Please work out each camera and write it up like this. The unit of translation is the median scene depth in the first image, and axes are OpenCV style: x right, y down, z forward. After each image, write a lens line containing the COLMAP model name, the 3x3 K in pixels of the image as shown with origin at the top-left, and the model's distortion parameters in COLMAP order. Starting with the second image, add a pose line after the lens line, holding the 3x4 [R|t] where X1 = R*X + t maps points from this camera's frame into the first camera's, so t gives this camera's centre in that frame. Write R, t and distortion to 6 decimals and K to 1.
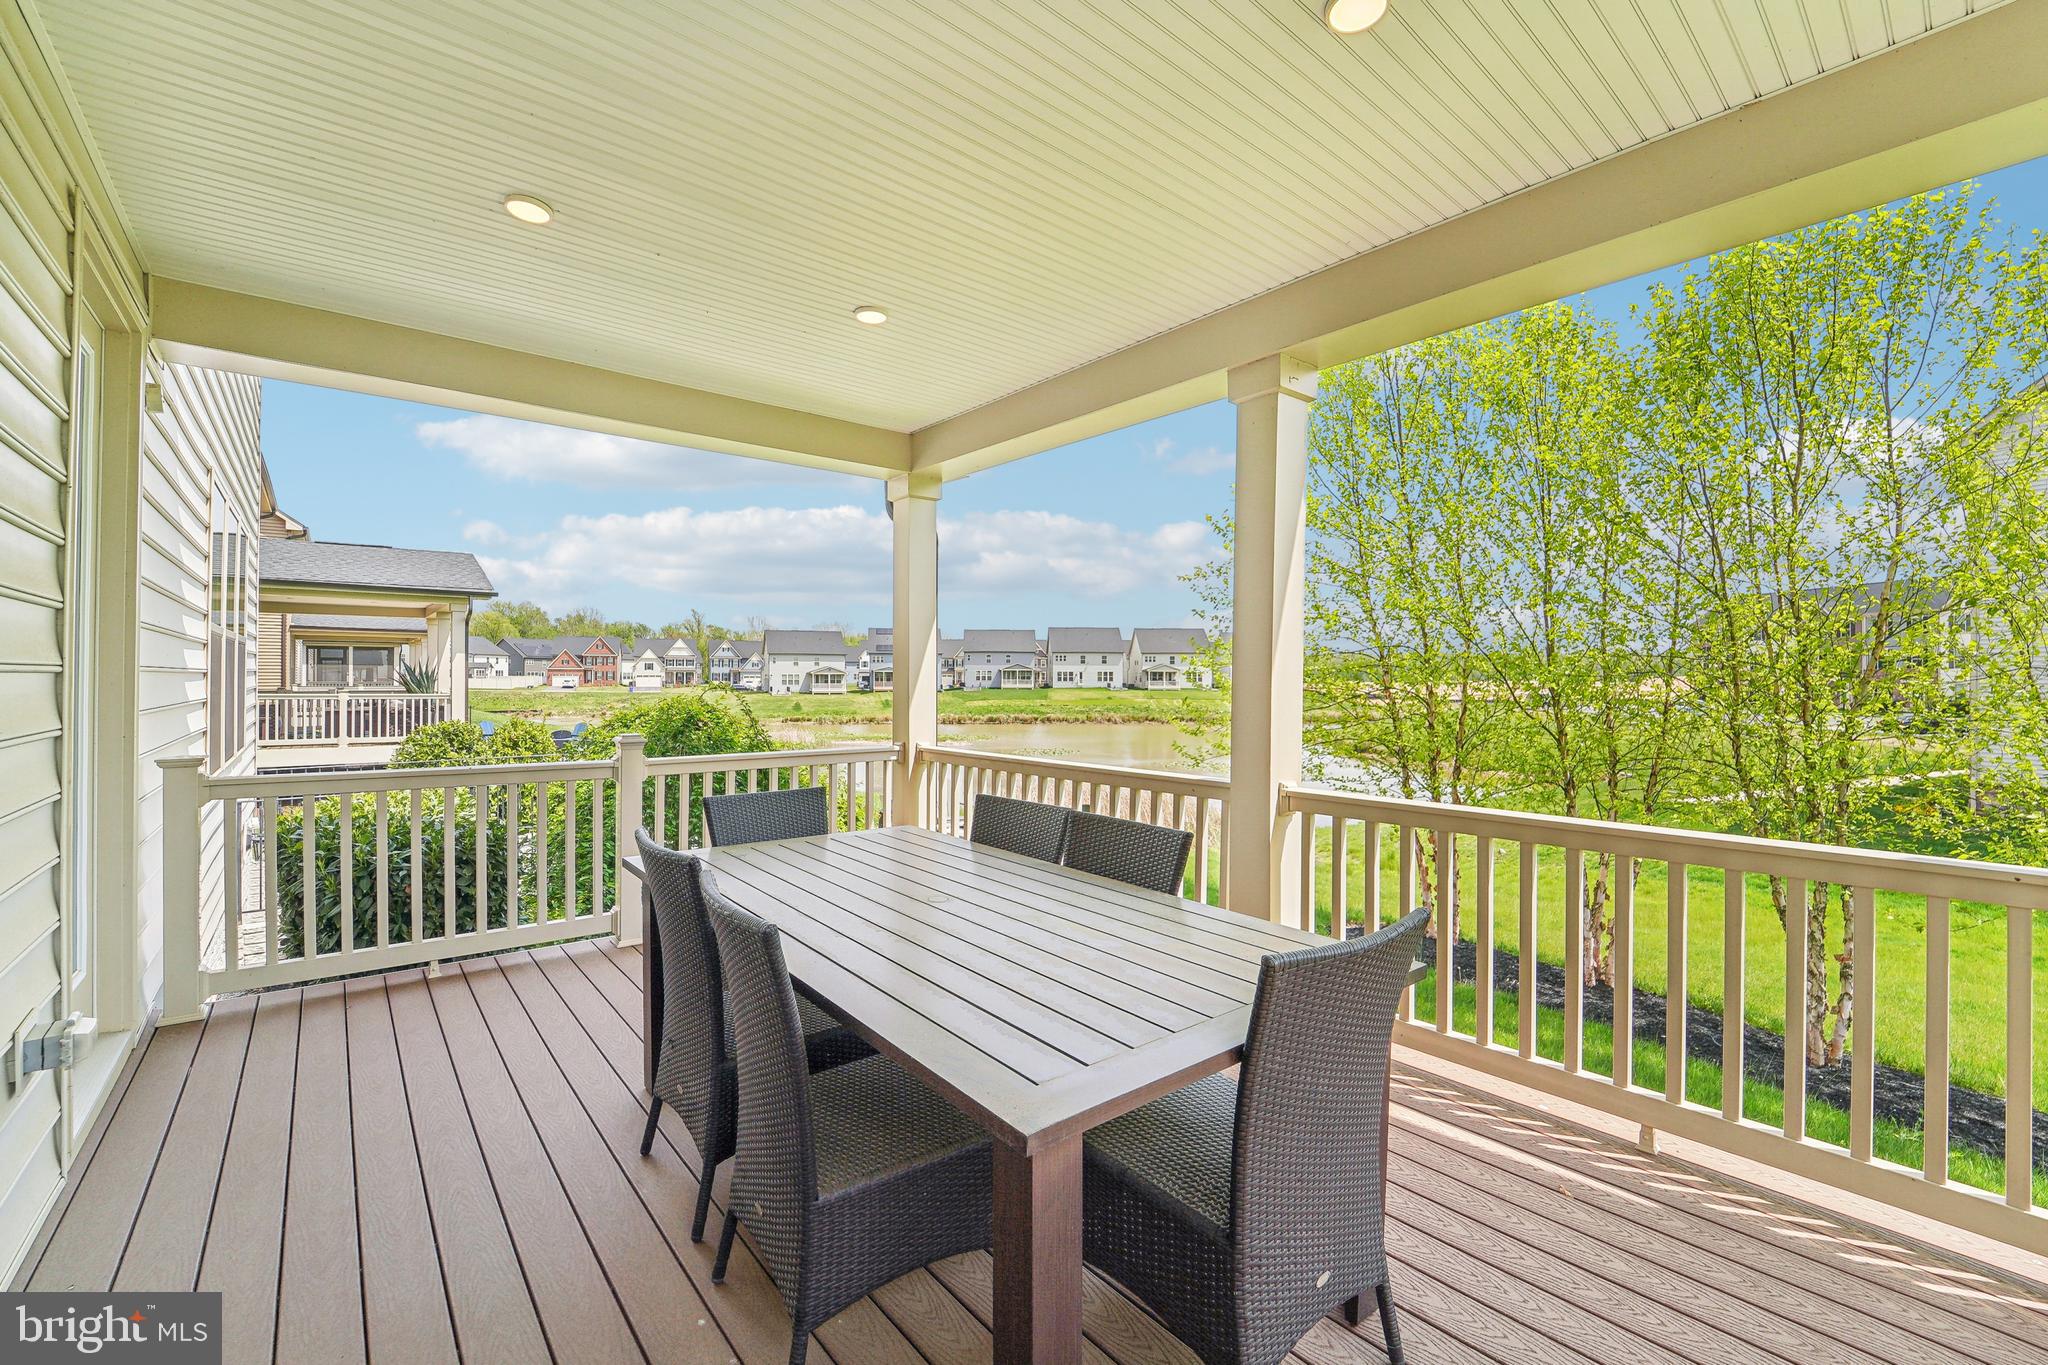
lens RADIAL K [[852.9, 0, 1032.6], [0, 852.9, 682.8], [0, 0, 1]] dist [-0.004338, -0.000411]
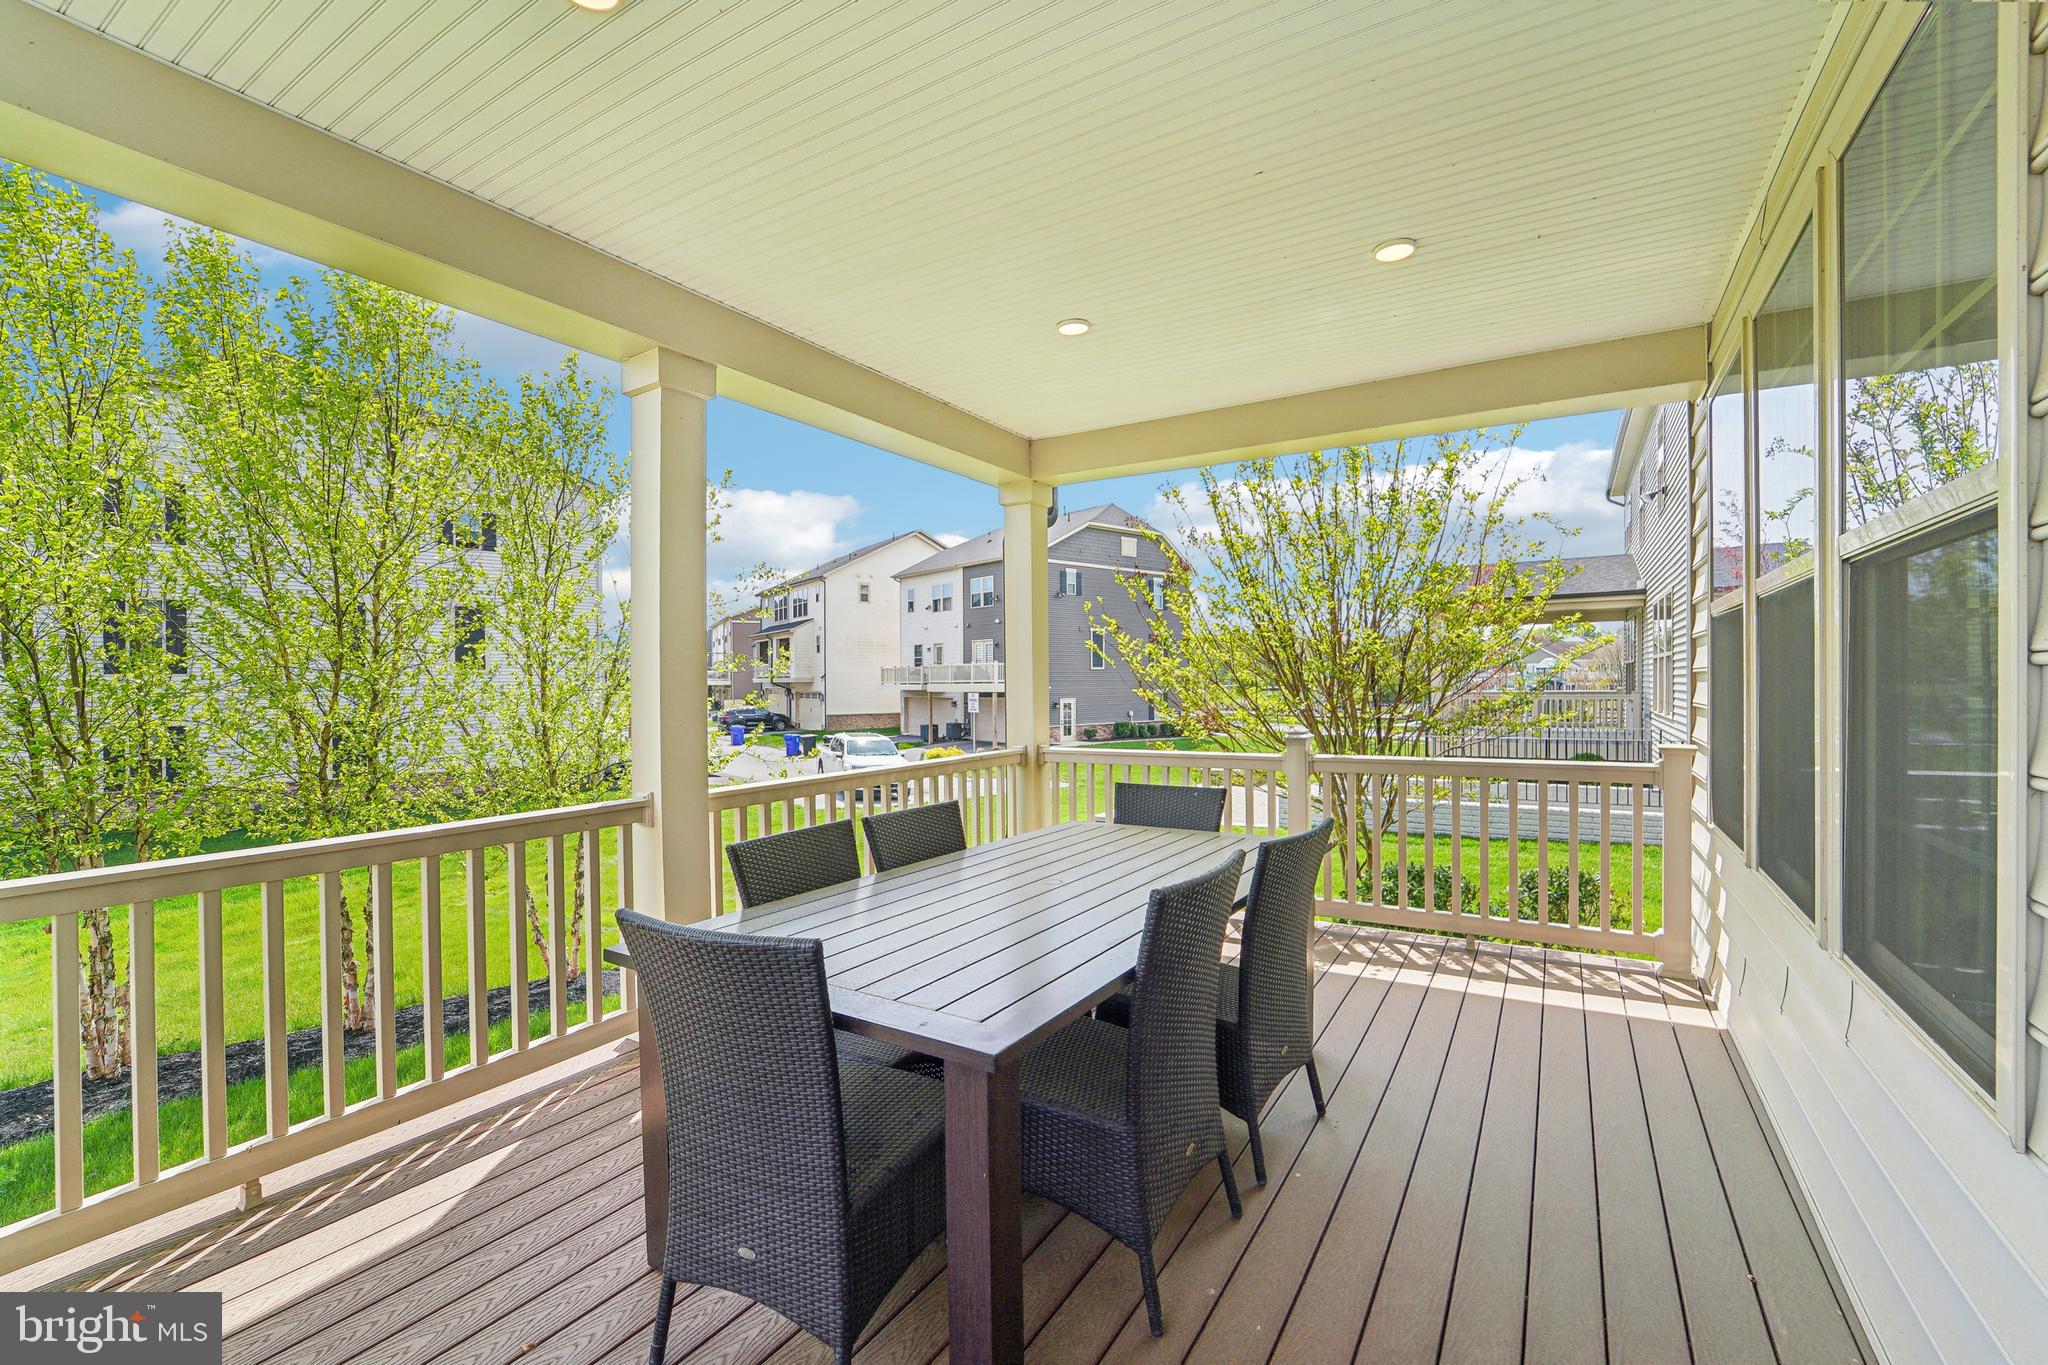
lens RADIAL K [[852.9, 0, 1038.8], [0, 852.9, 692.3], [0, 0, 1]] dist [-0.004338, -0.000411]
pose [[-0.308562, -0.003323, 0.951198, -0.913122], [0.008753, 0.999942, 0.006333, 0.000486], [-0.951164, 0.010280, -0.308515, 1.072387]]
